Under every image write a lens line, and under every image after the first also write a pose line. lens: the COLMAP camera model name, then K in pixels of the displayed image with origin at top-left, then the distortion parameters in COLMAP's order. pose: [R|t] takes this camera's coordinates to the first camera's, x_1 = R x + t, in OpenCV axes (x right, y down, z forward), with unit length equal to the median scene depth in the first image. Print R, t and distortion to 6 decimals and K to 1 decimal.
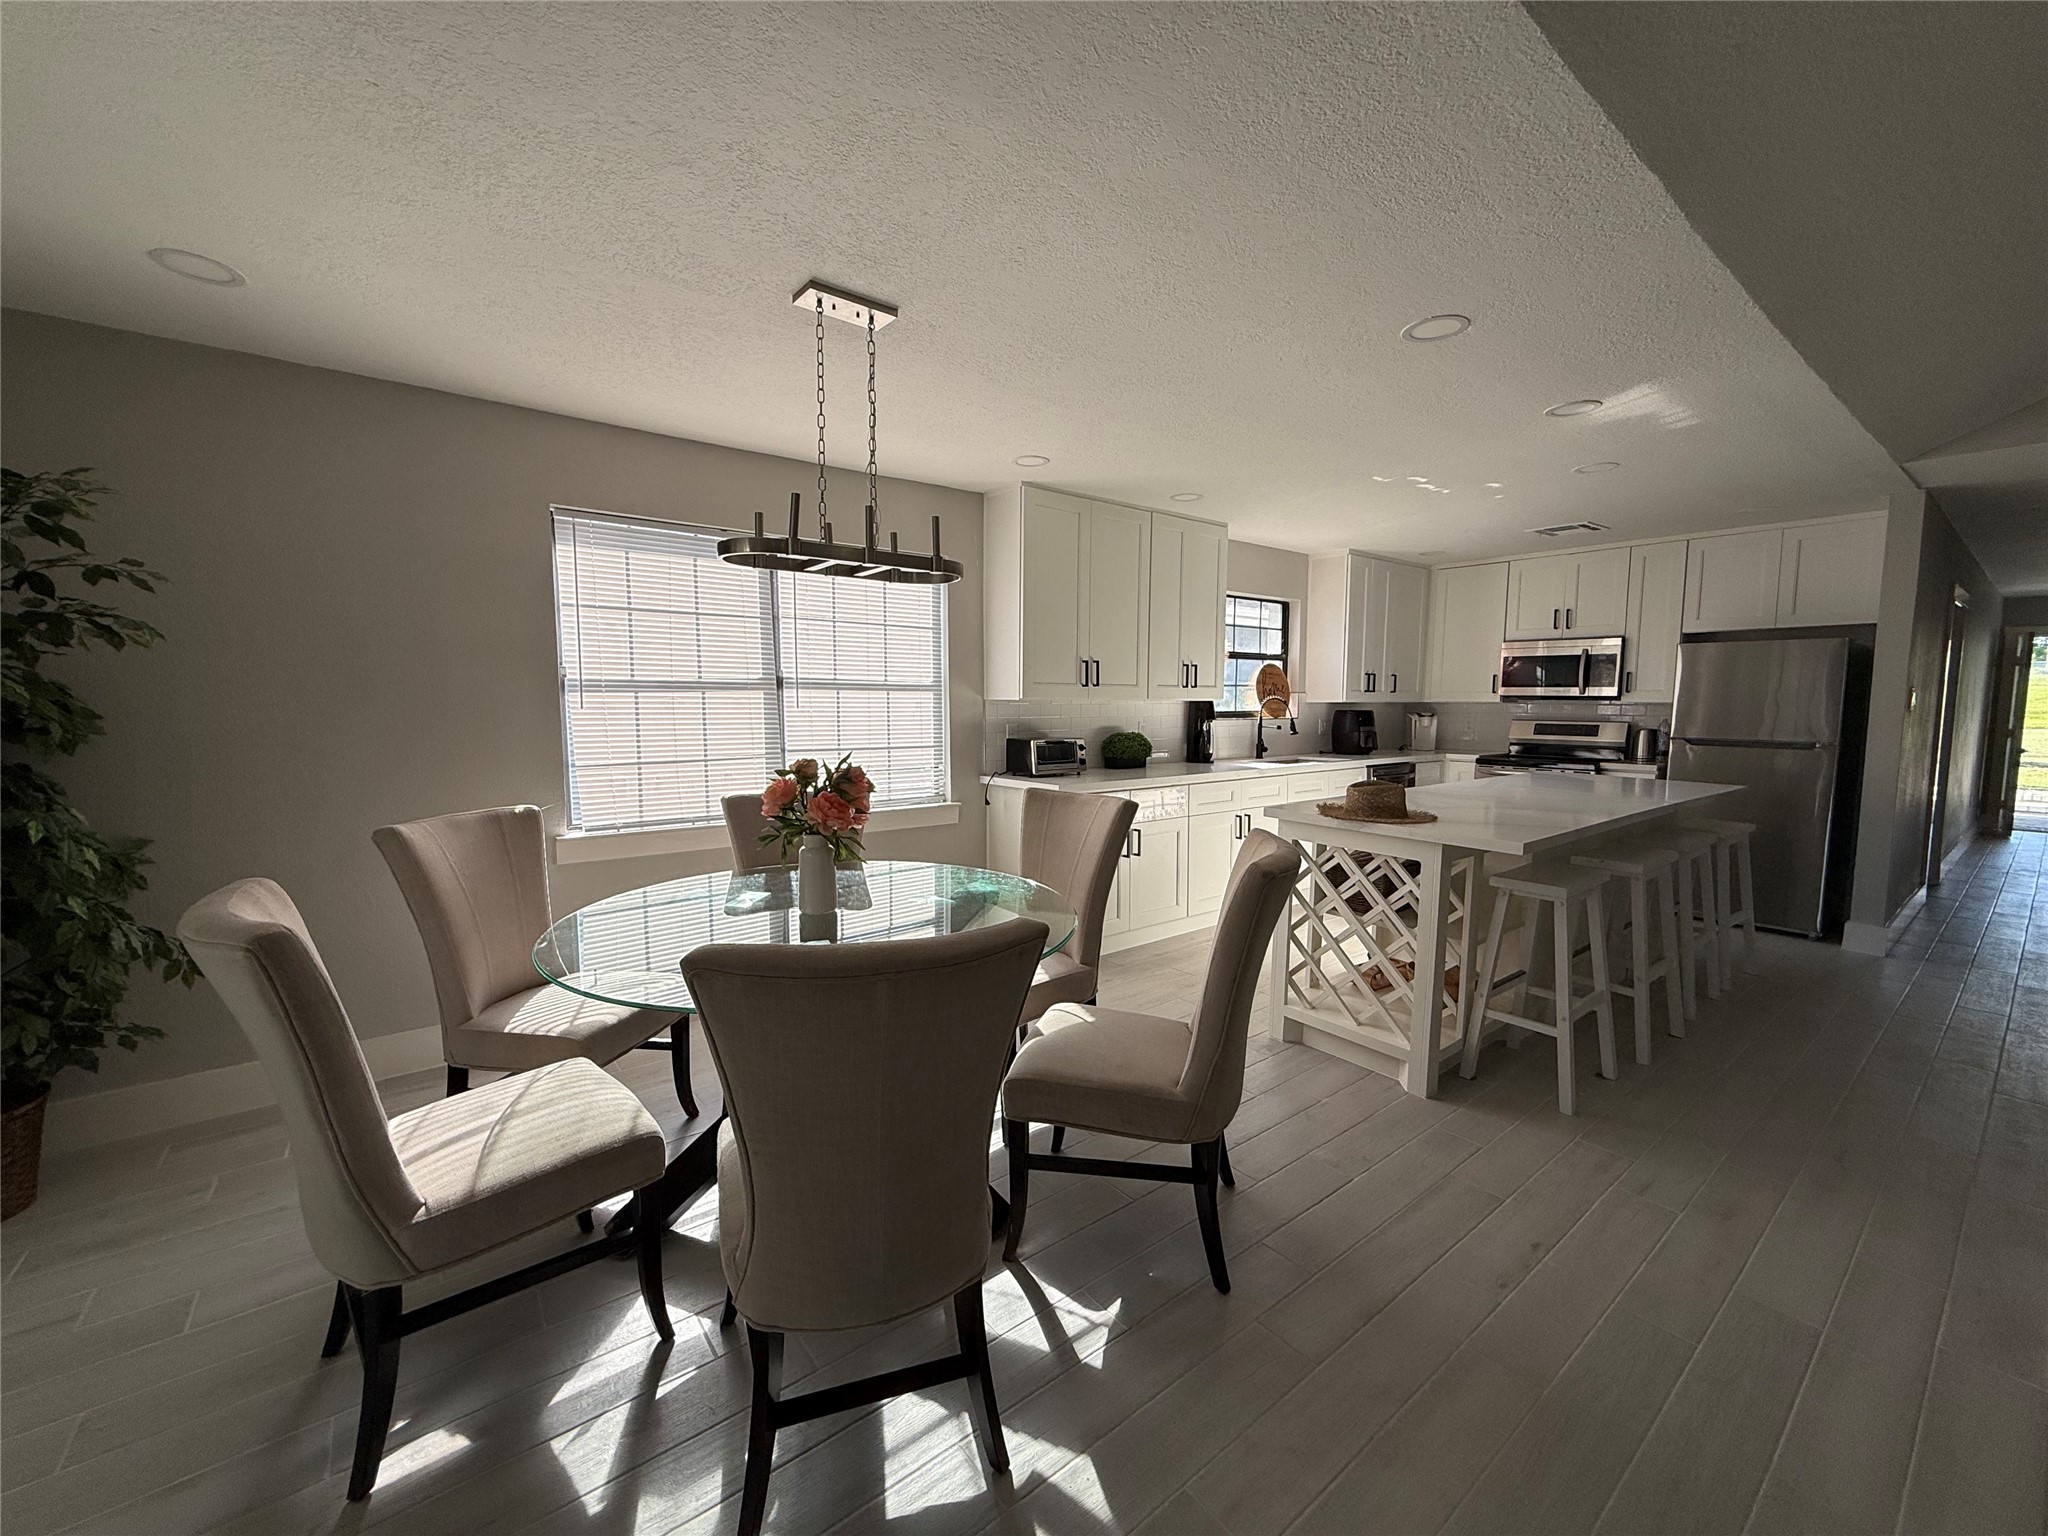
lens RADIAL K [[818.2, 0, 1026.2], [0, 818.2, 773.7], [0, 0, 1]] dist [0.004053, 0.000269]
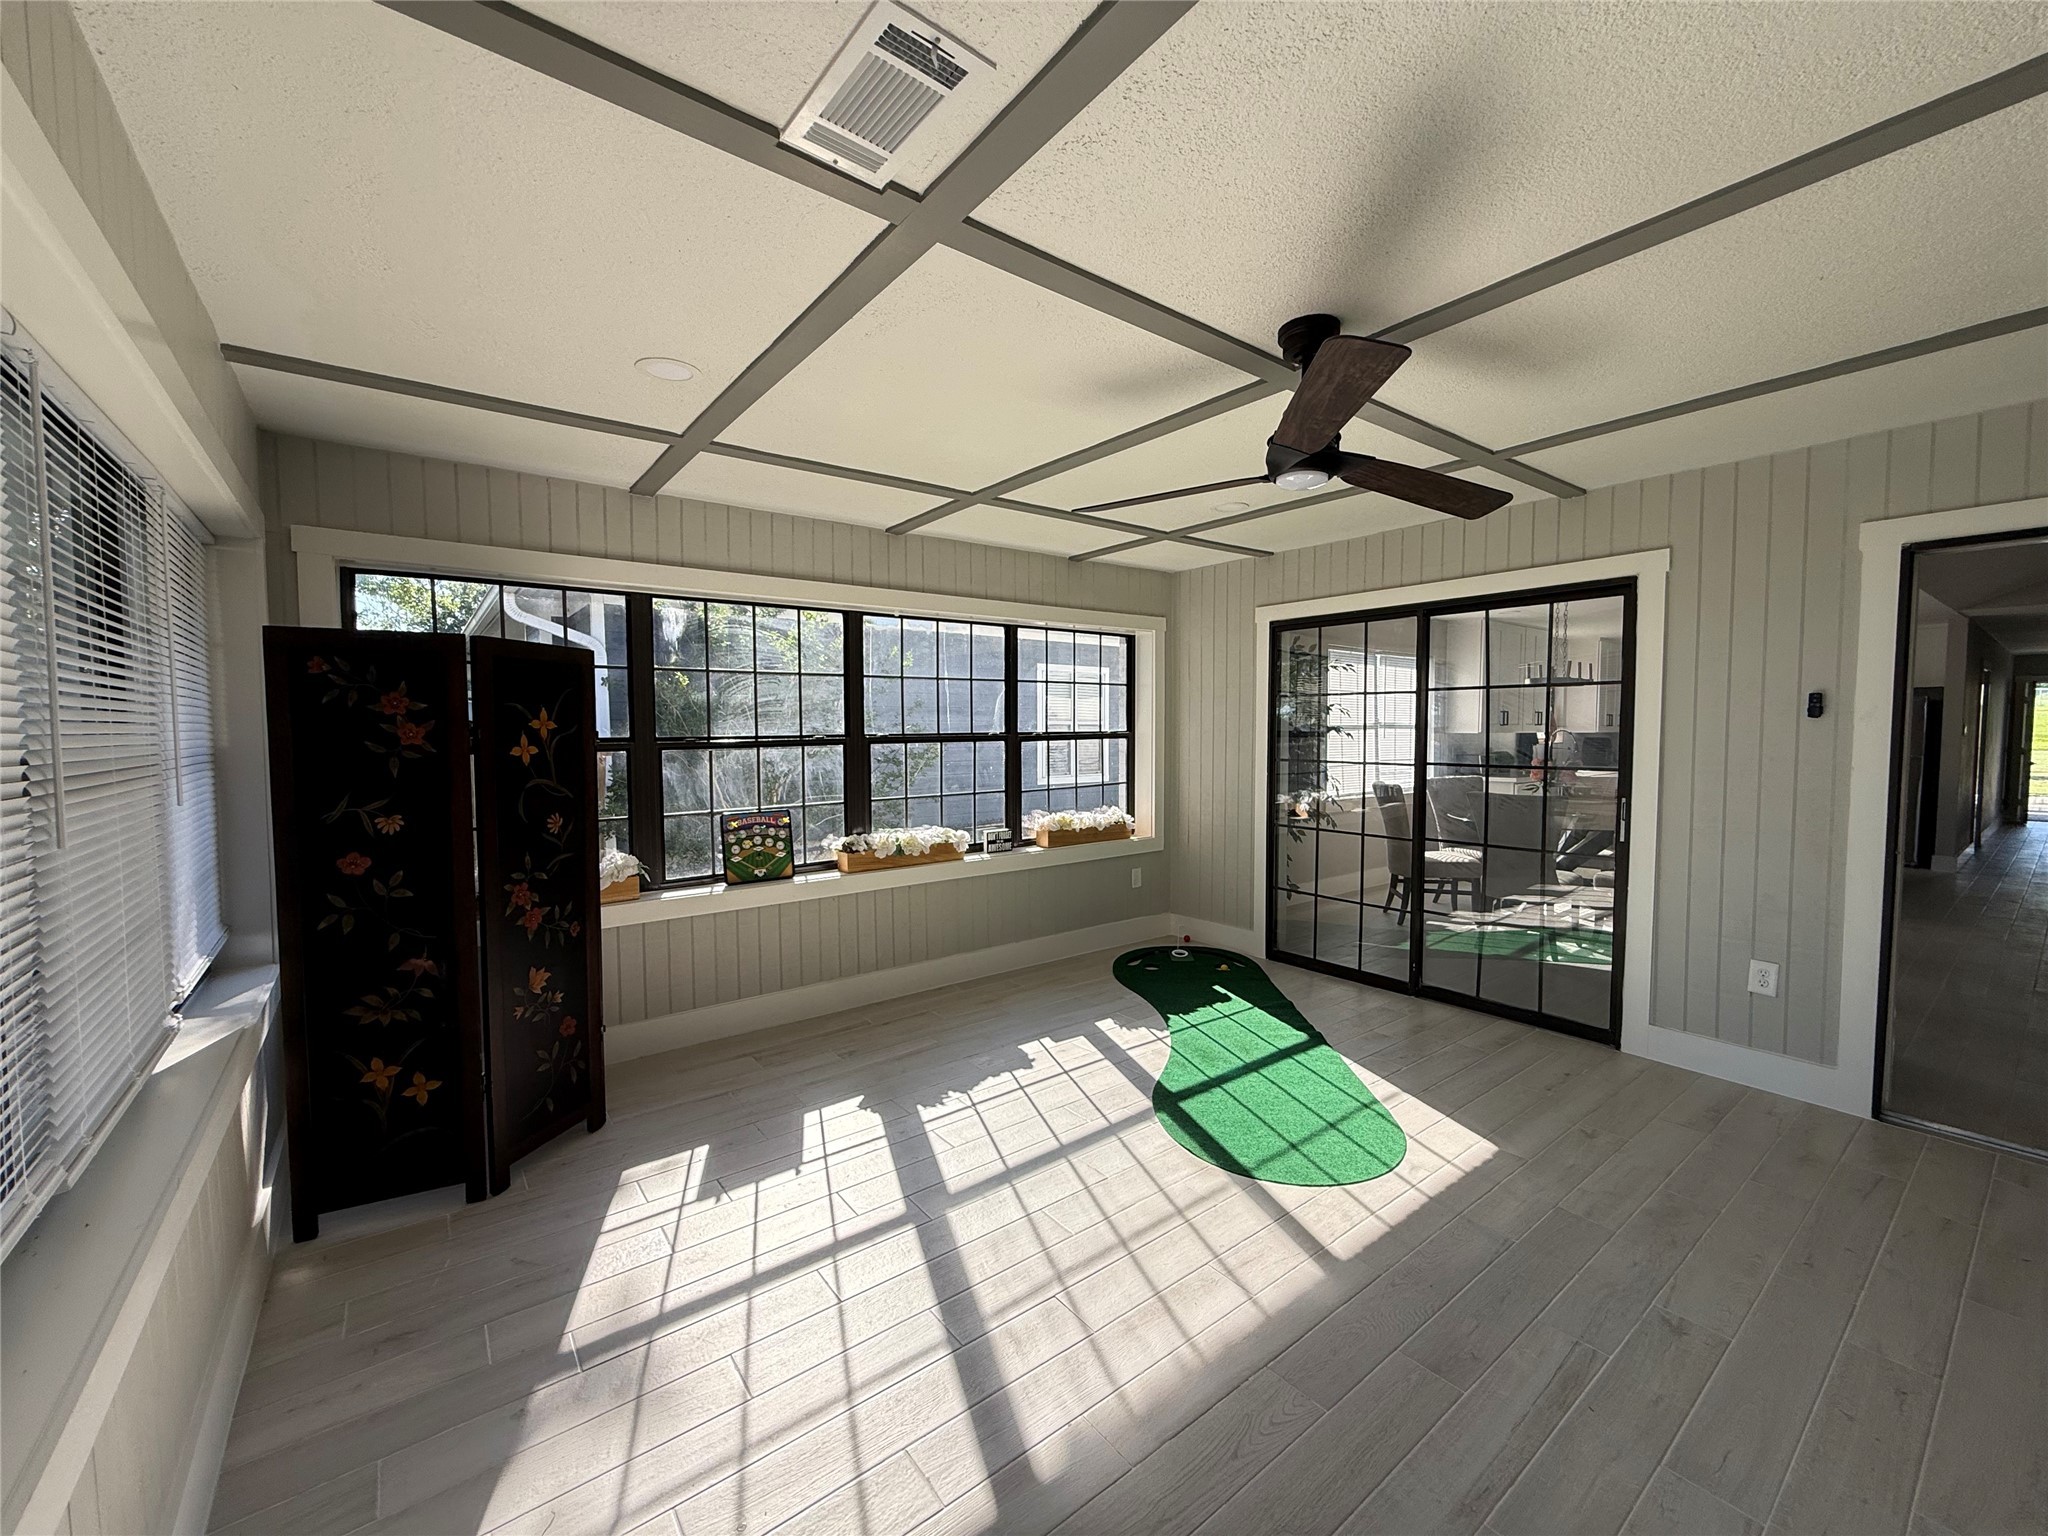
lens RADIAL K [[818.2, 0, 1017.9], [0, 818.2, 769.2], [0, 0, 1]] dist [0.004053, 0.000269]
pose [[0.999935, -0.000765, -0.011334, -0.681091], [0.000370, 0.999393, -0.034828, 0.037382], [0.011354, 0.034822, 0.999329, -0.573053]]
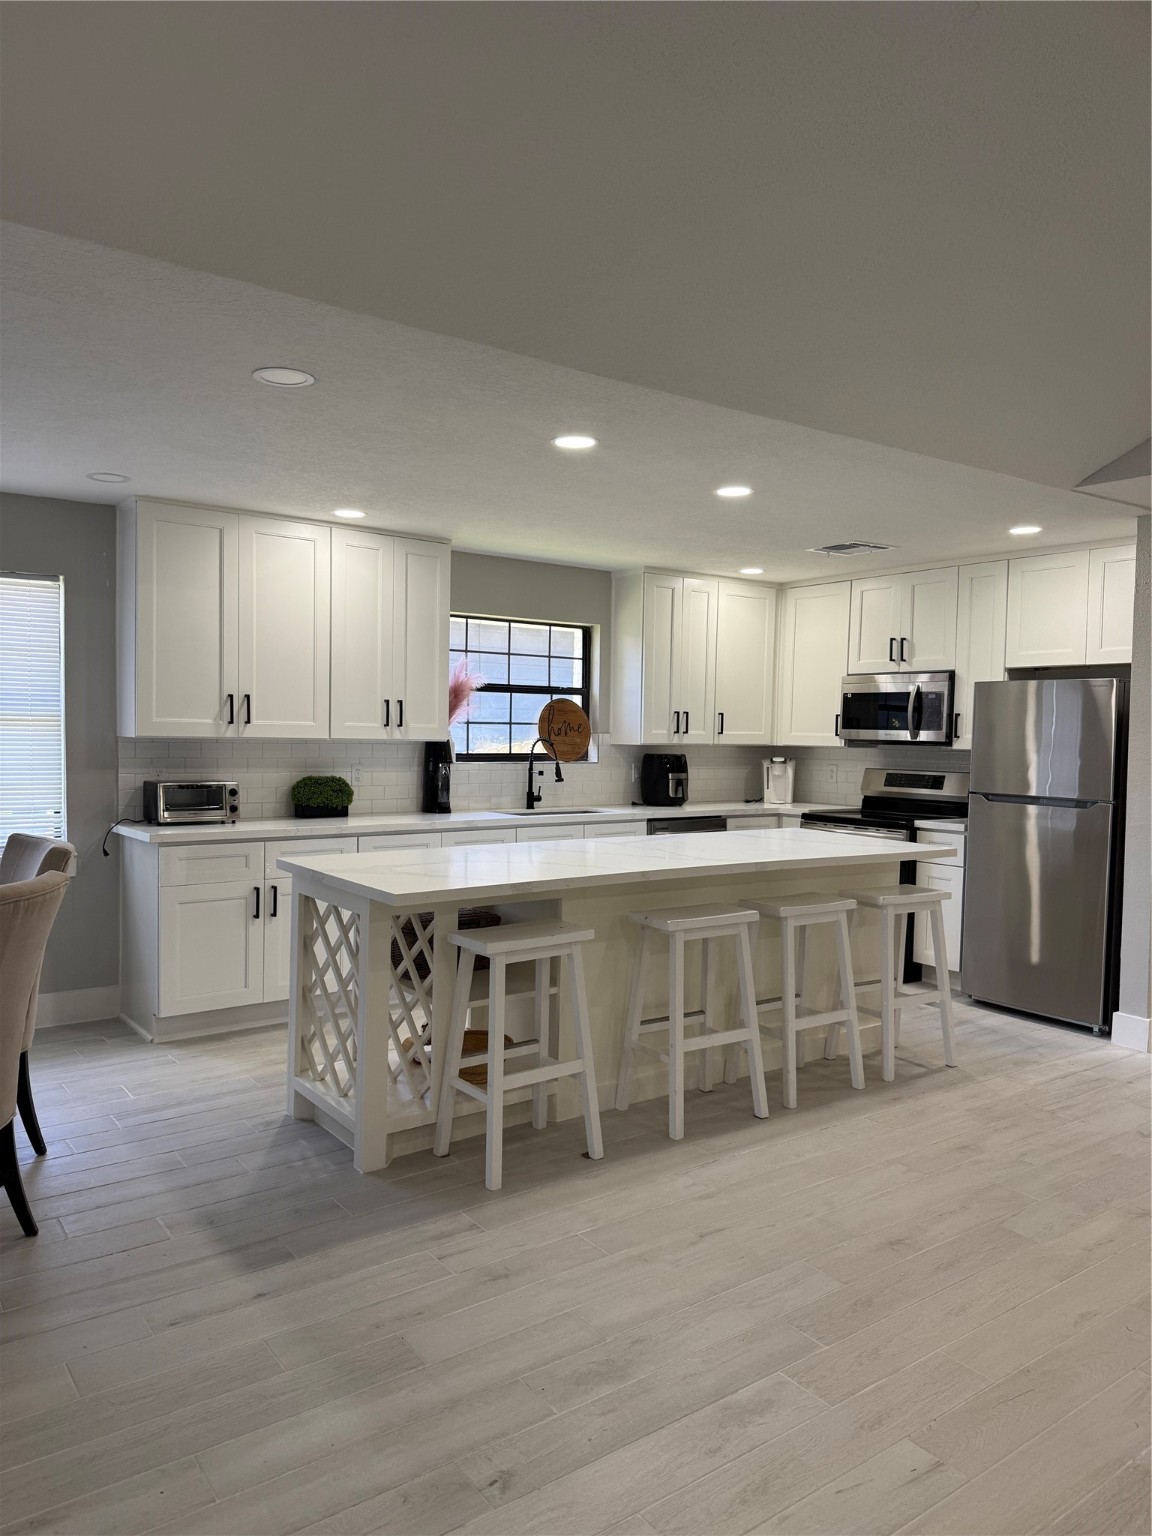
lens RADIAL K [[1075.5, 0, 580.5], [0, 1075.5, 768.8], [0, 0, 1]] dist [0.053898, 0.000083]
pose [[0.999352, 0.013513, -0.033368, 0.367380], [-0.015543, 0.997996, -0.061346, 0.007066], [0.032472, 0.061825, 0.997559, -0.112667]]
